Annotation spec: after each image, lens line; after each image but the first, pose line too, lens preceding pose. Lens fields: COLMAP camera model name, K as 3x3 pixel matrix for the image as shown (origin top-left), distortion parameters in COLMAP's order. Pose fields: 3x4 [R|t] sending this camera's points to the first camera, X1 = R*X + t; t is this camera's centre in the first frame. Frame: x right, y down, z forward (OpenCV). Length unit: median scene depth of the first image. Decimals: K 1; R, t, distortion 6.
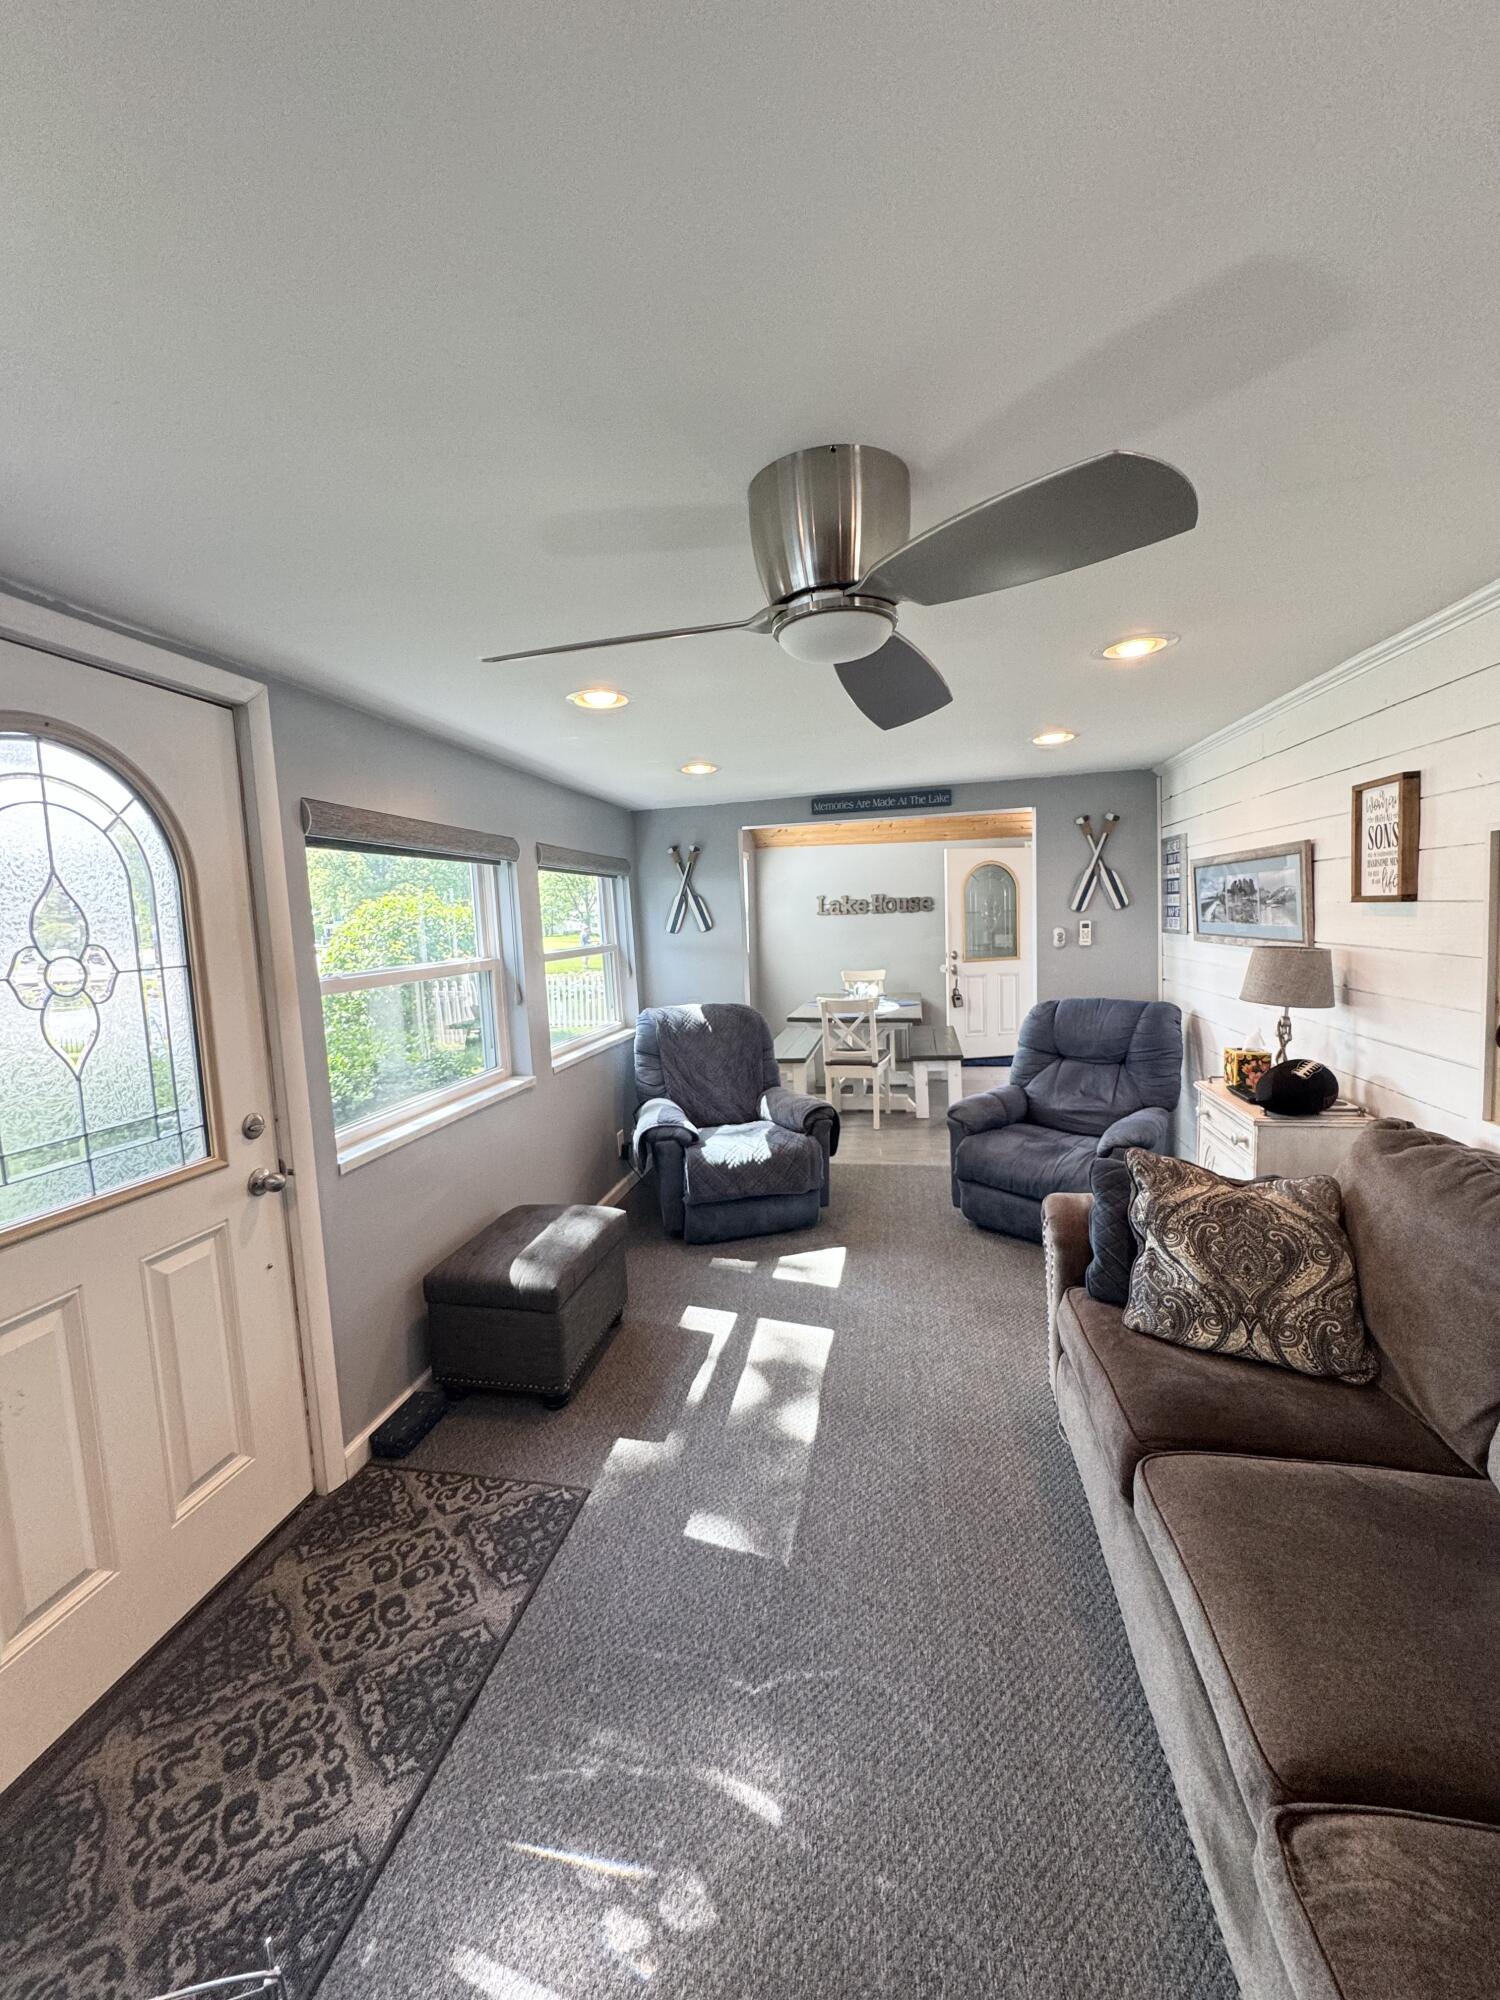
lens RADIAL K [[791.9, 0, 744.2], [0, 791.9, 999.1], [0, 0, 1]] dist [-0.006333, -0.000262]
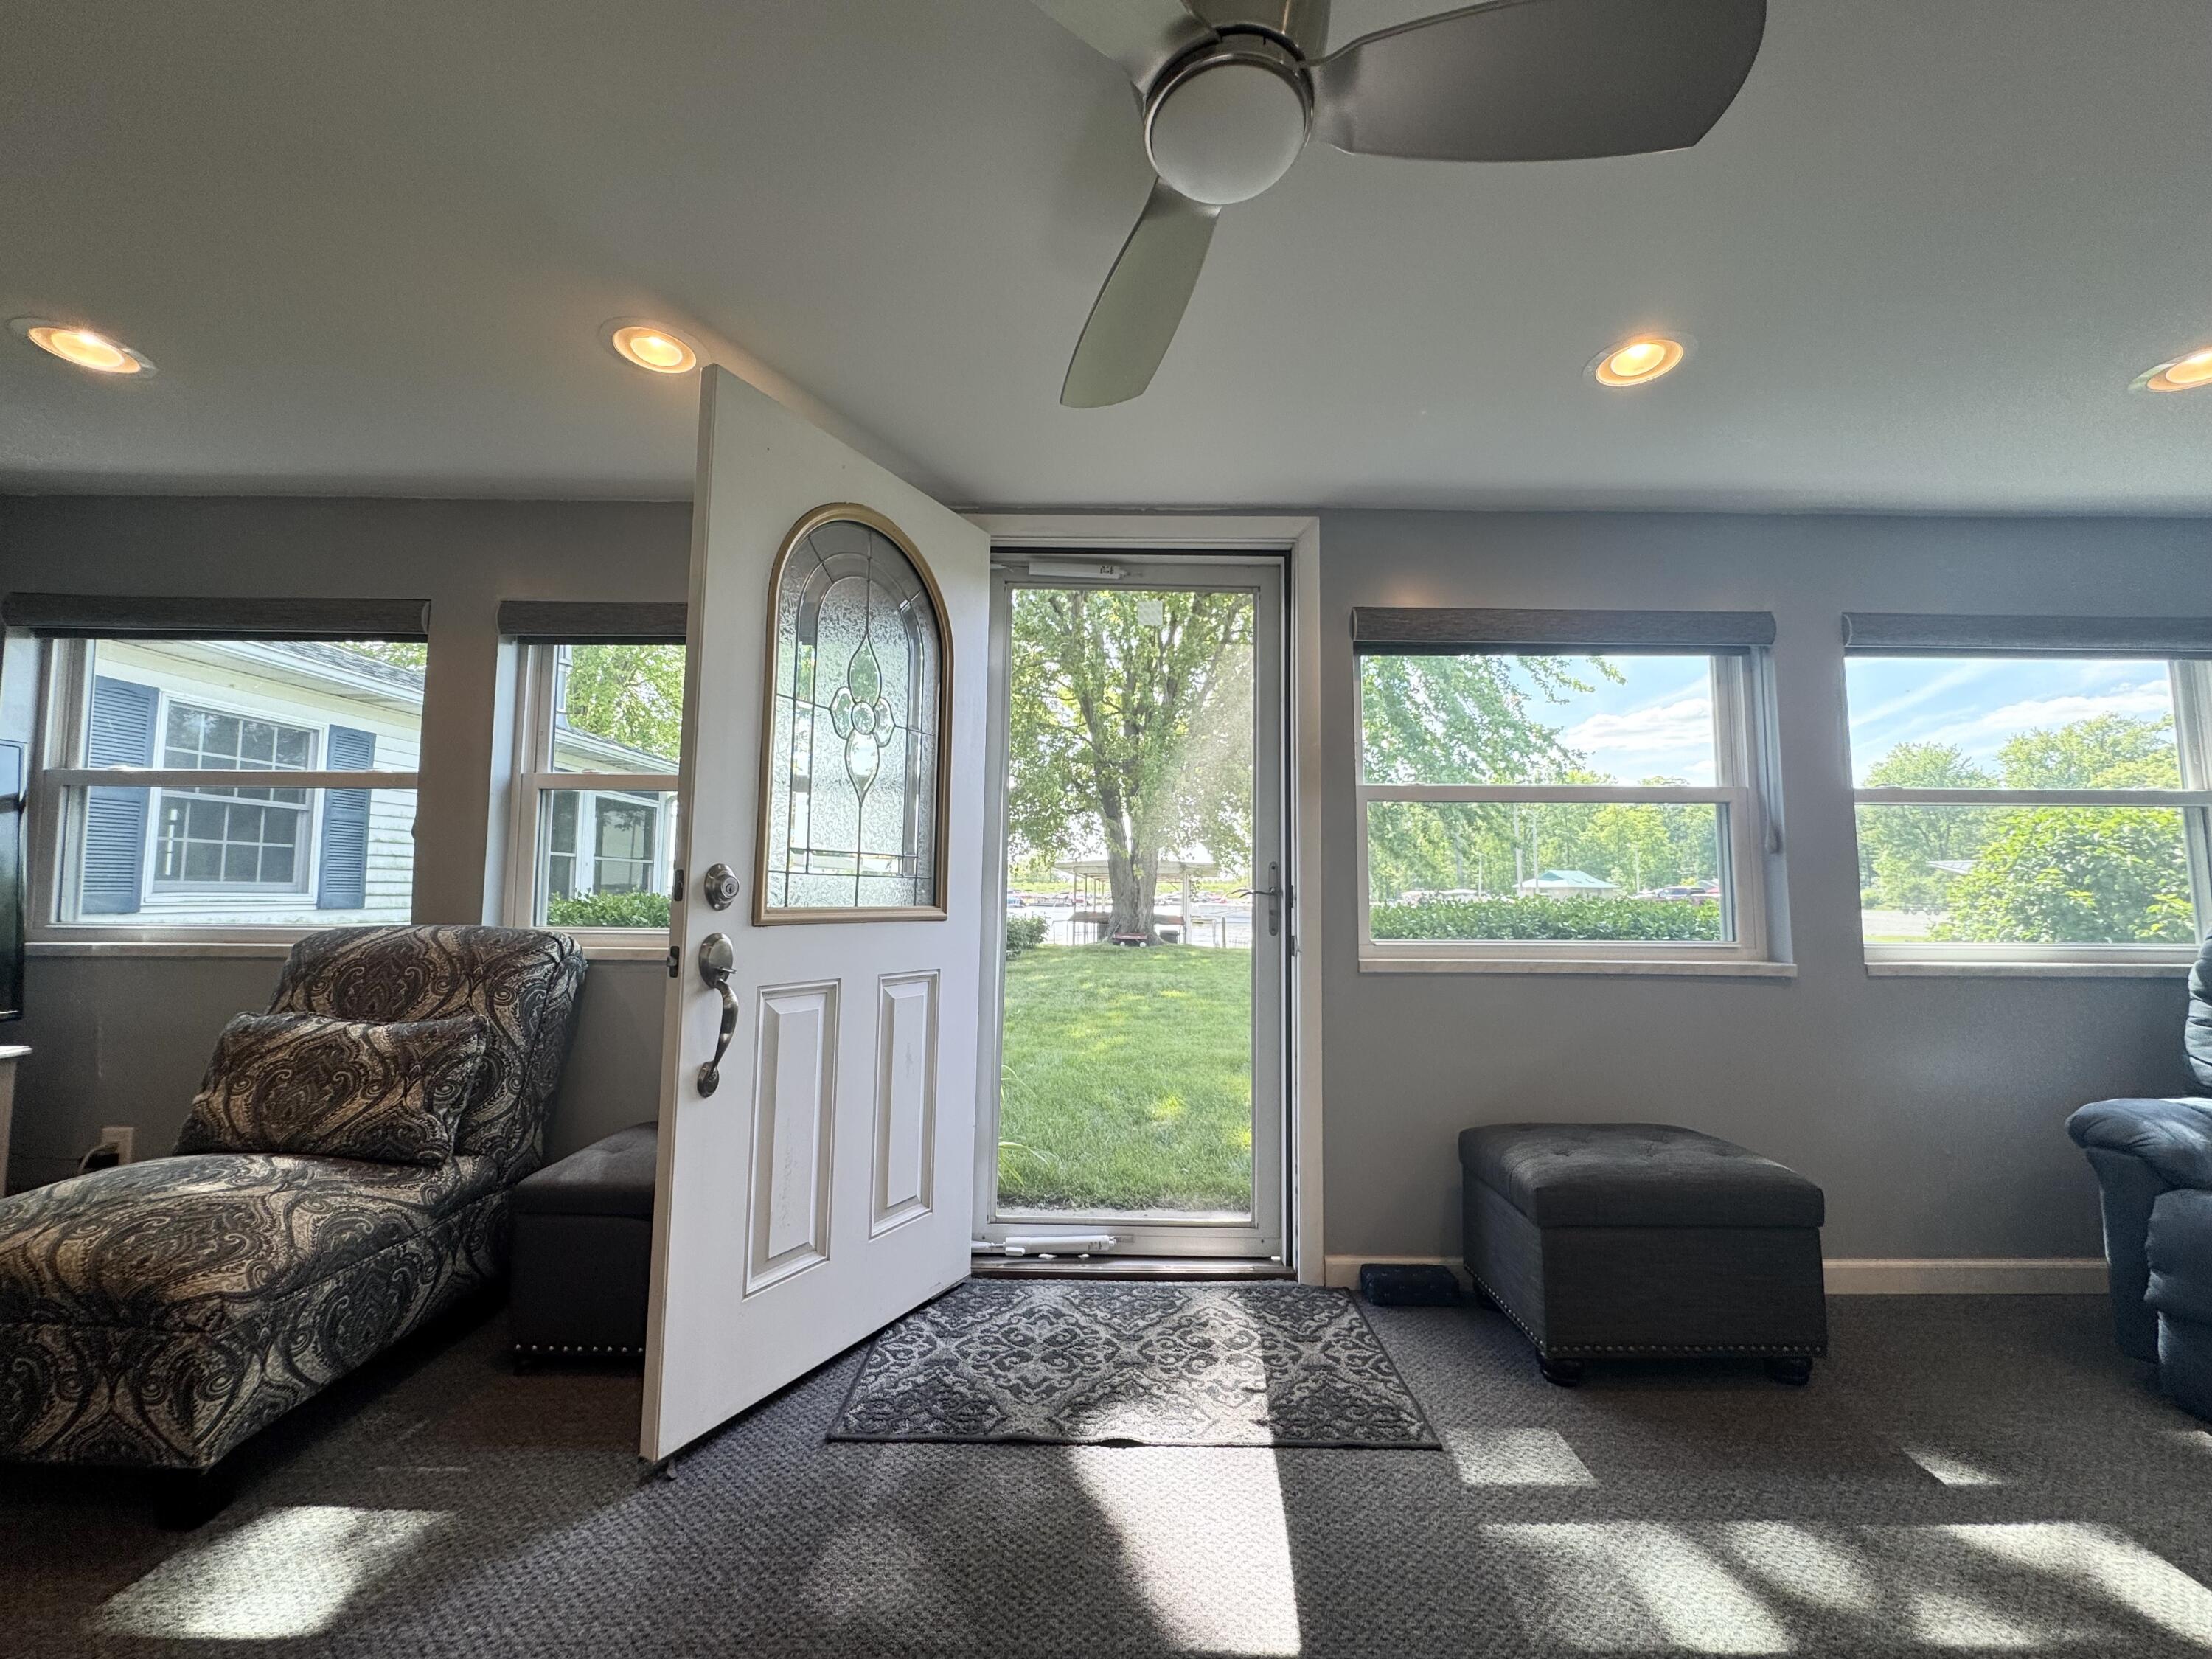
lens RADIAL K [[875.8, 0, 1106.2], [0, 875.8, 825.3], [0, 0, 1]] dist [-0.006333, -0.000262]
pose [[0.186721, -0.031225, -0.981917, 0.571807], [-0.112986, 0.992180, -0.053037, 0.147551], [0.975894, 0.120846, 0.181733, 0.524057]]
